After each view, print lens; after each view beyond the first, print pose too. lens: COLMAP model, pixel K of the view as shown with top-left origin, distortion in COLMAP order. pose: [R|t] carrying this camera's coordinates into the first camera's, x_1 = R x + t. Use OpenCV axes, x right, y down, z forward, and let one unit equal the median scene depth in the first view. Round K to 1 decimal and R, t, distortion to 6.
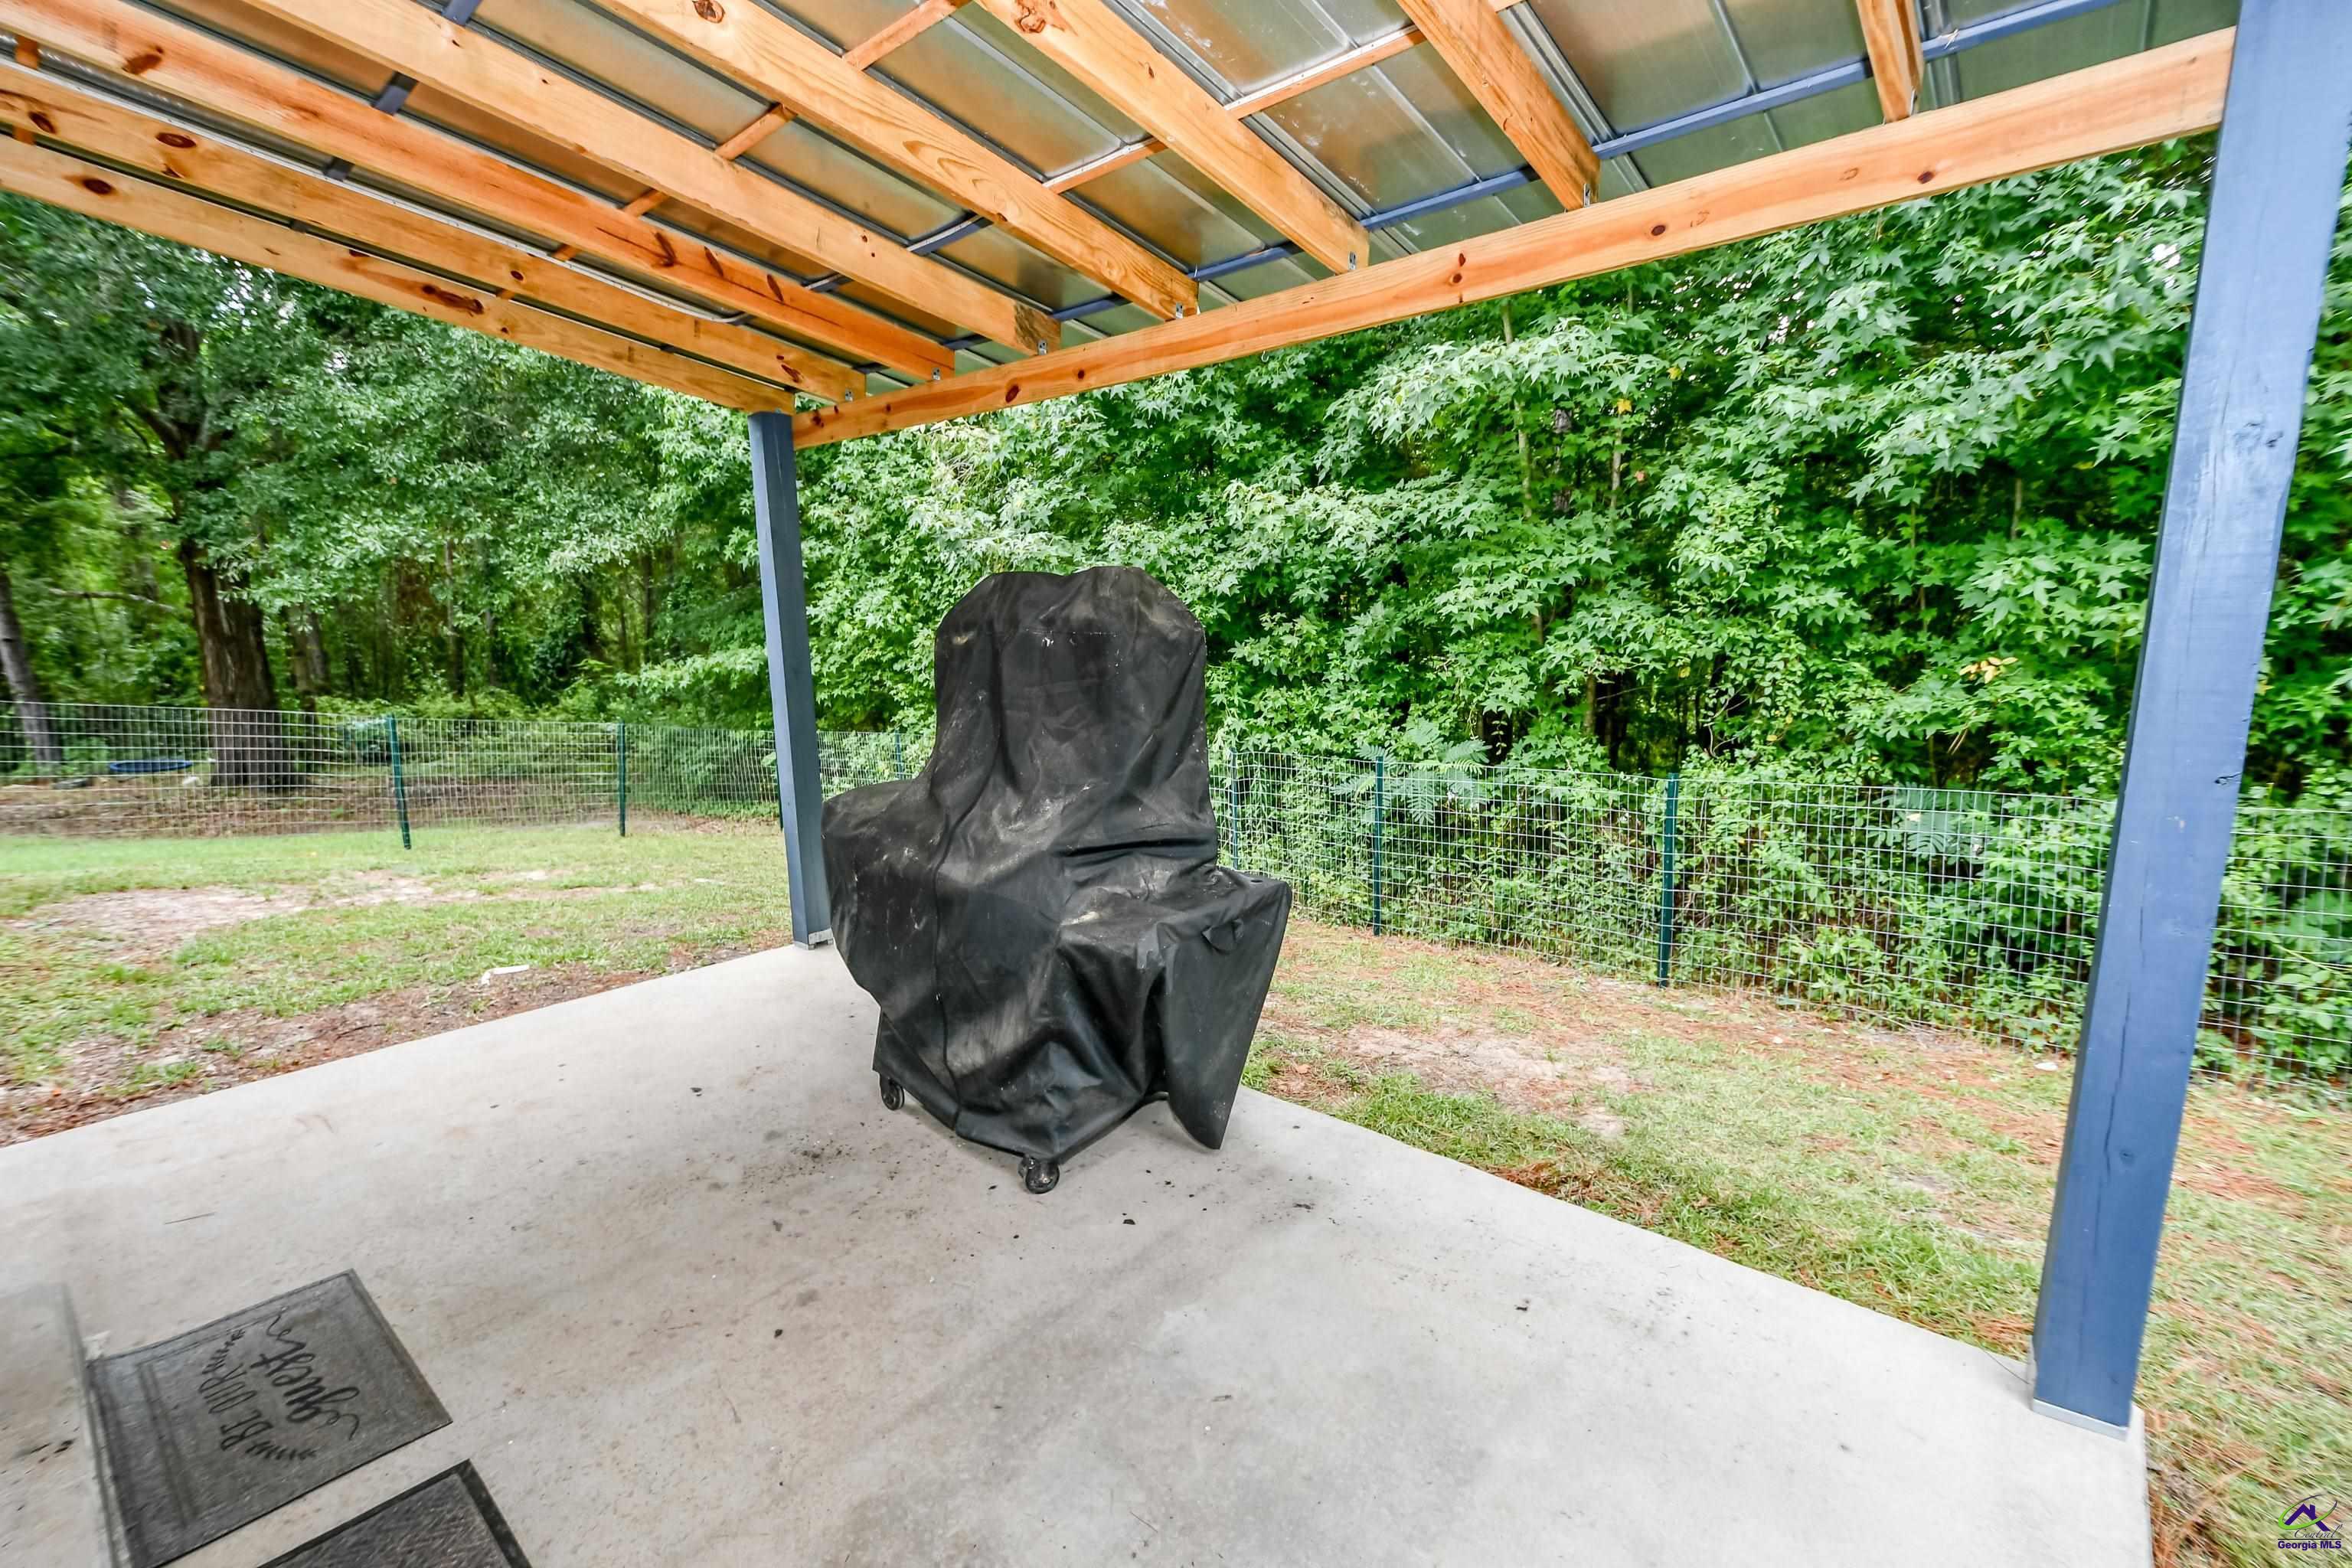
lens RADIAL K [[1030.9, 0, 1175.6], [0, 1030.9, 796.1], [0, 0, 1]] dist [0.003220, -0.004991]
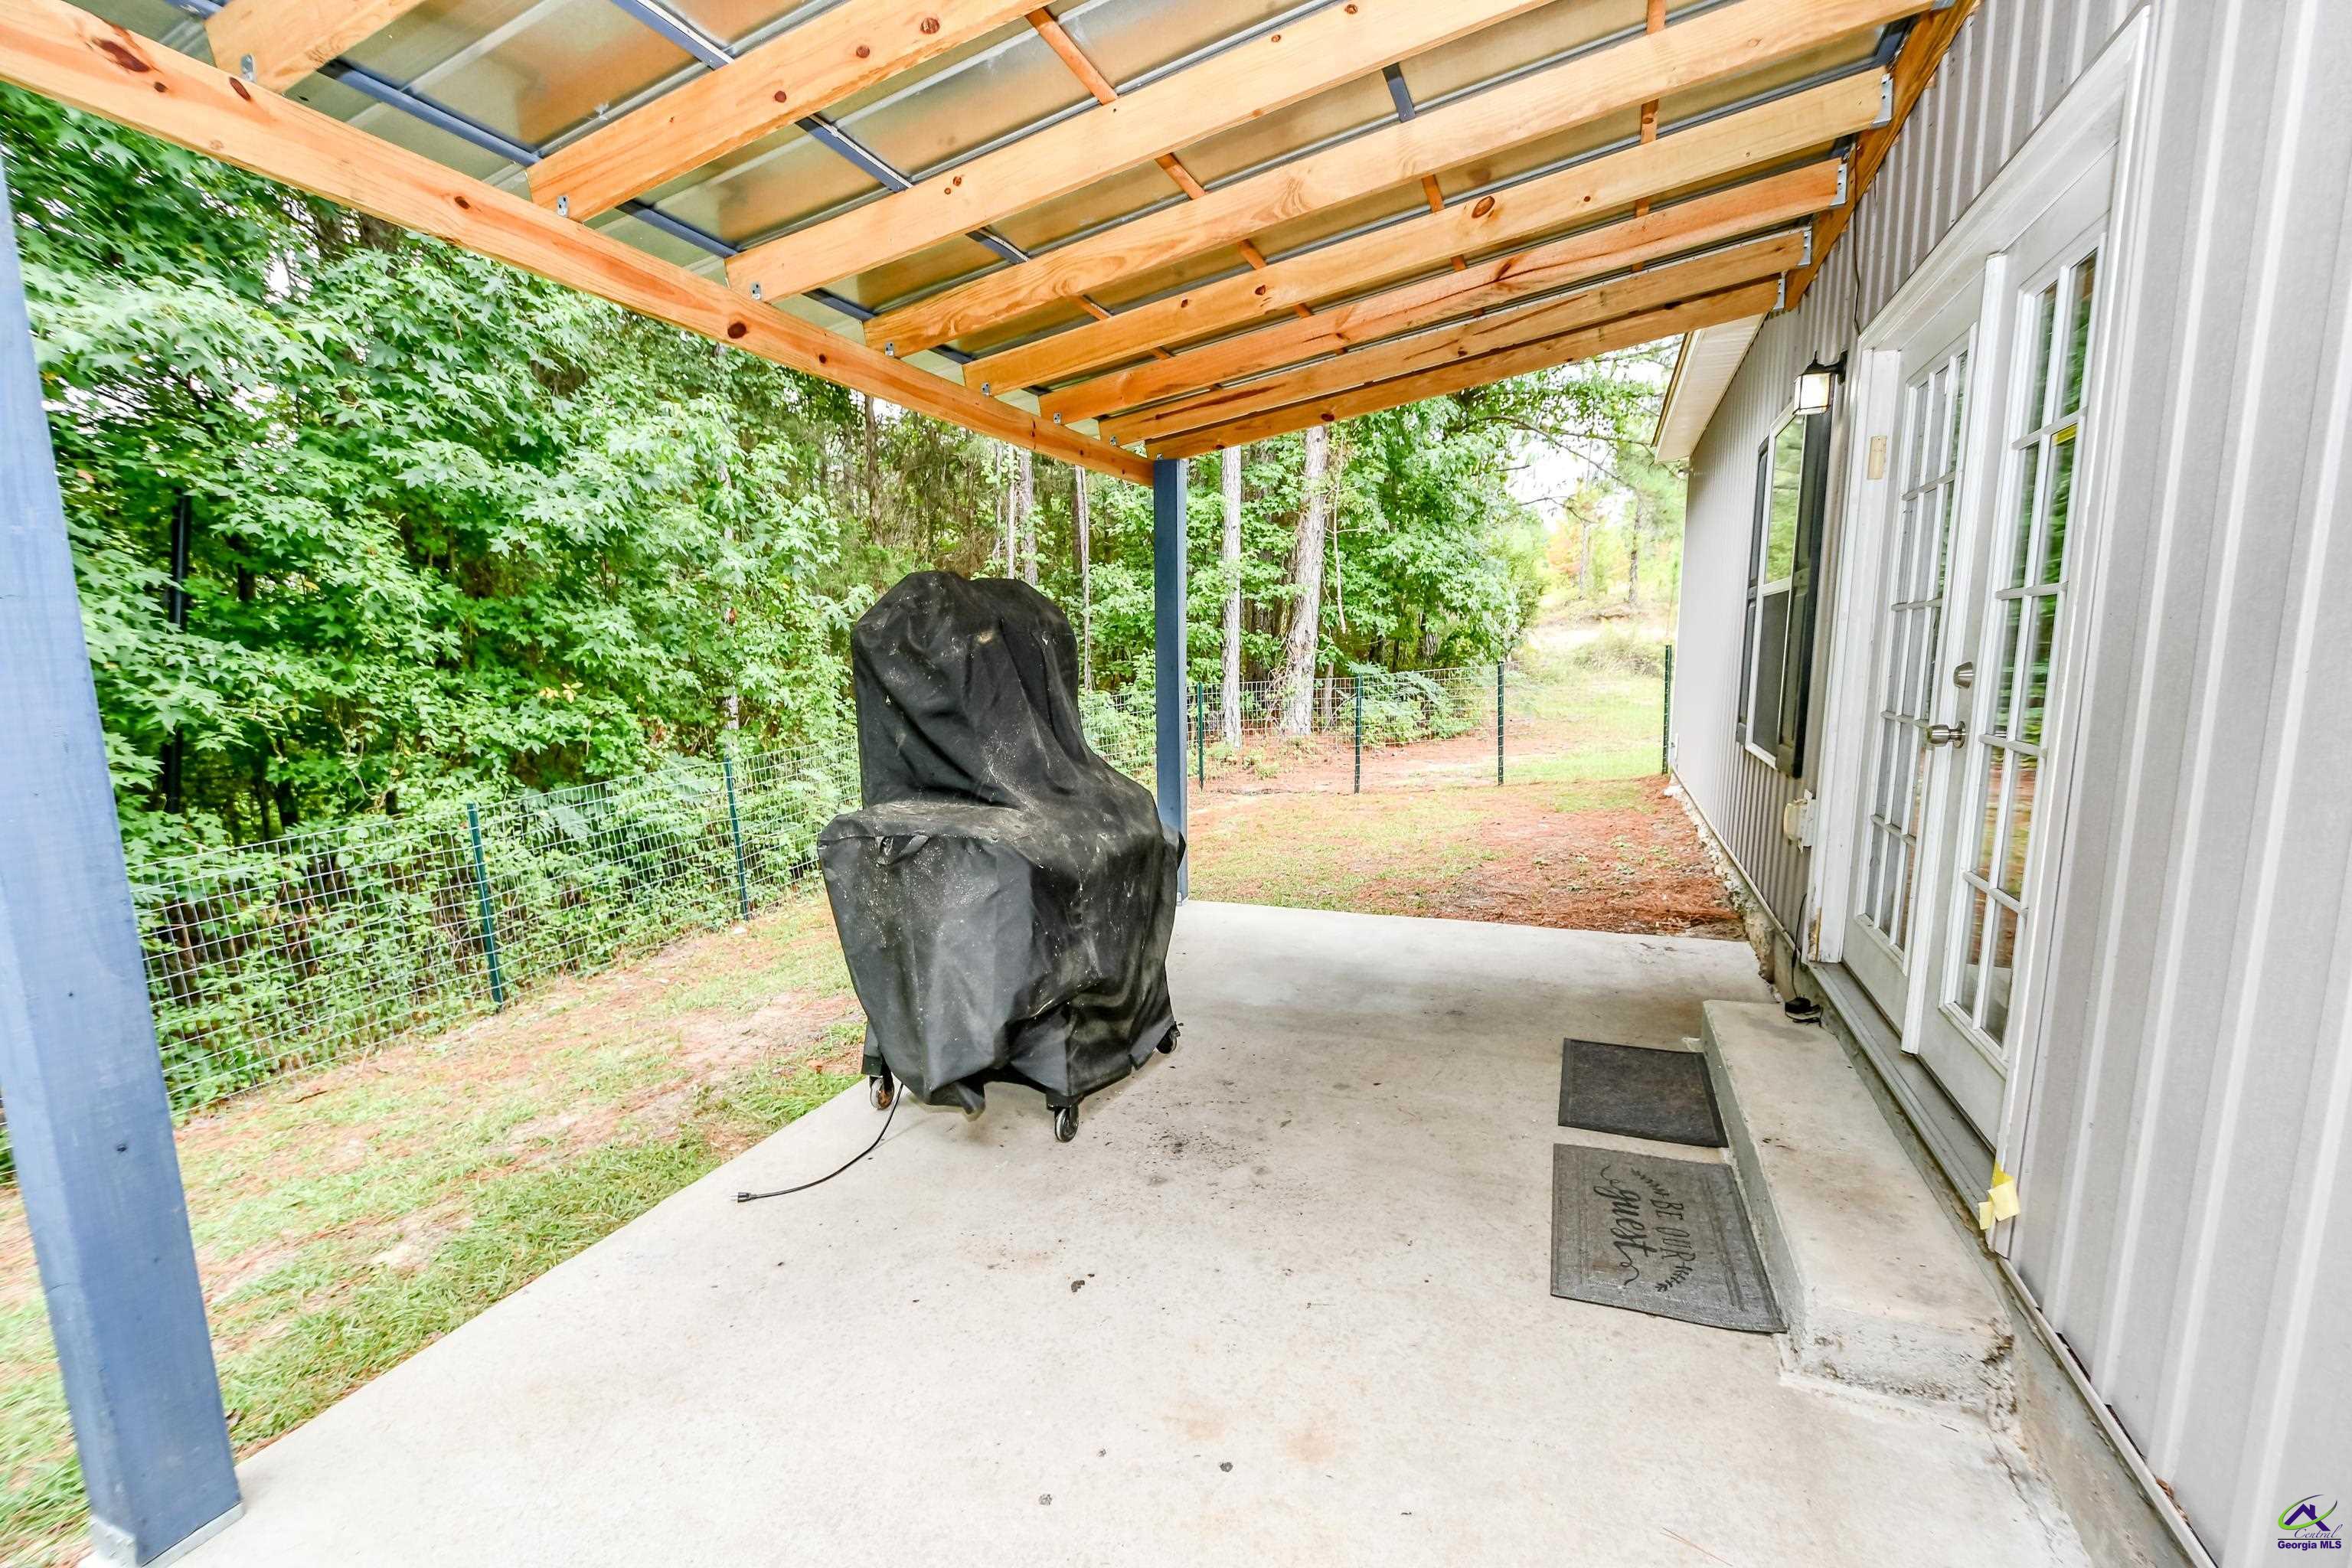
lens RADIAL K [[1030.9, 0, 1176.1], [0, 1030.9, 794.5], [0, 0, 1]] dist [0.003220, -0.004991]
pose [[-0.331260, -0.109915, 0.937115, -1.517468], [0.187849, 0.965627, 0.179661, -0.183817], [-0.924651, 0.235550, -0.299226, 1.501287]]
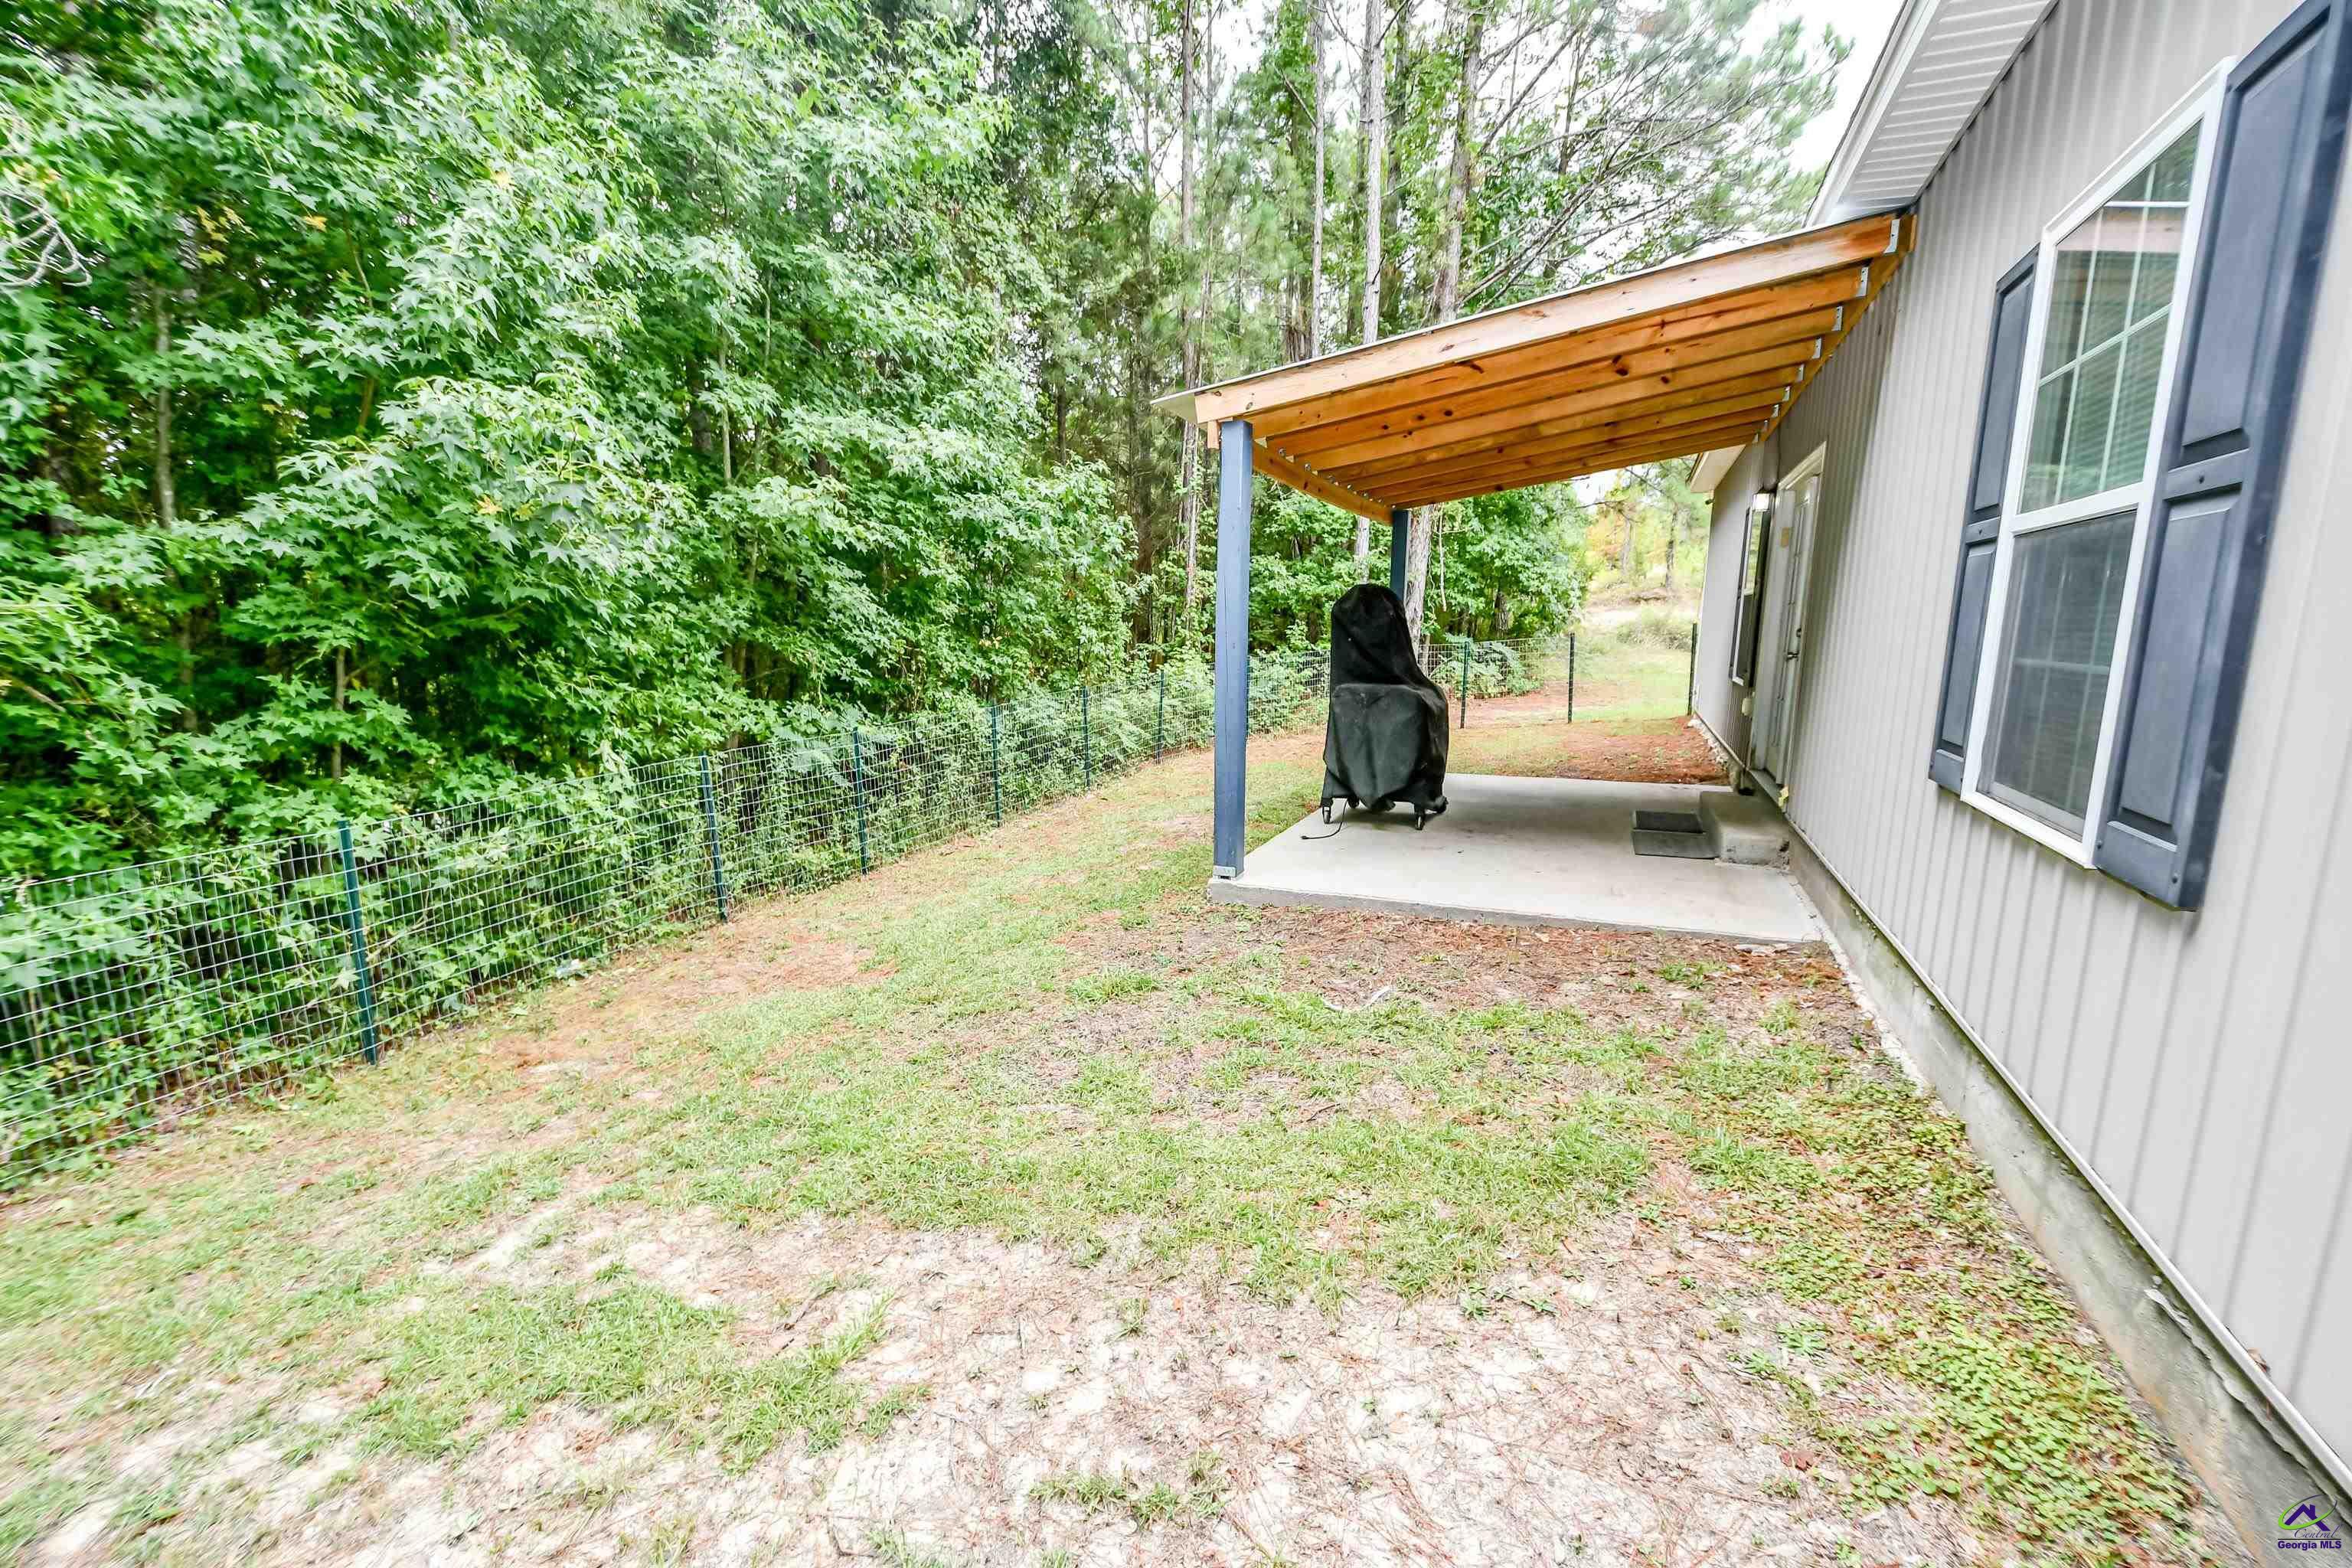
lens RADIAL K [[1030.9, 0, 1177.2], [0, 1030.9, 797.9], [0, 0, 1]] dist [0.003220, -0.004991]
pose [[-0.308763, -0.142067, 0.940469, -2.838163], [0.174878, 0.963446, 0.202951, -0.374557], [-0.934924, 0.227132, -0.272632, 2.740748]]
